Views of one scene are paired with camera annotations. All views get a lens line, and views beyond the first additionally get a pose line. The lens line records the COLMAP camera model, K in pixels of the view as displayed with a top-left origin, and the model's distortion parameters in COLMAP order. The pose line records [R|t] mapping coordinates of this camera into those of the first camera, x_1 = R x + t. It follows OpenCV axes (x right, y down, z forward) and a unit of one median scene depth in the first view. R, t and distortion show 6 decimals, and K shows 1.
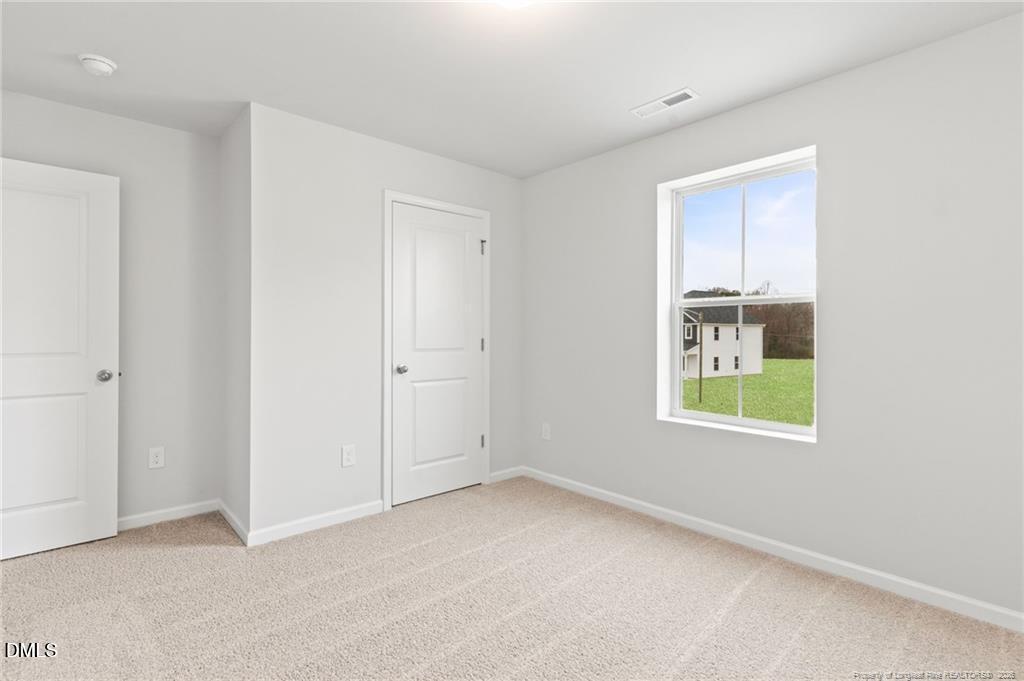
lens RADIAL K [[489.0, 0, 512.0], [0, 489.0, 340.5], [0, 0, 1]] dist [0.002686, 0.000475]
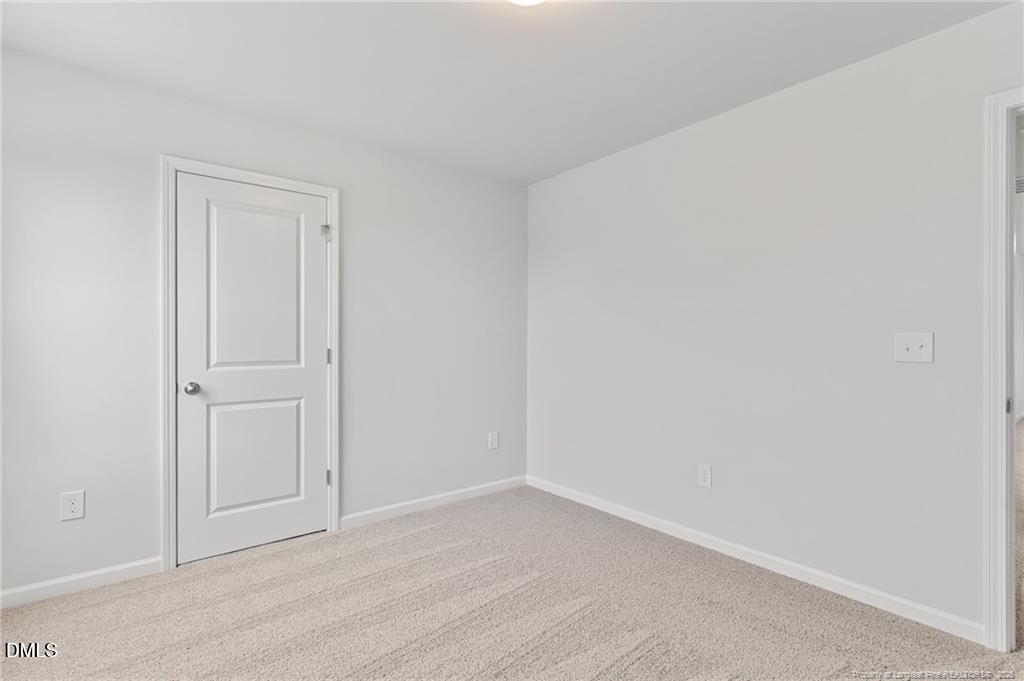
lens RADIAL K [[489.0, 0, 512.0], [0, 489.0, 340.5], [0, 0, 1]] dist [0.002686, 0.000475]
pose [[0.996525, 0.000614, -0.083295, 0.314369], [-0.001183, 0.999976, -0.006783, -0.012233], [0.083289, 0.006858, 0.996502, 0.236494]]
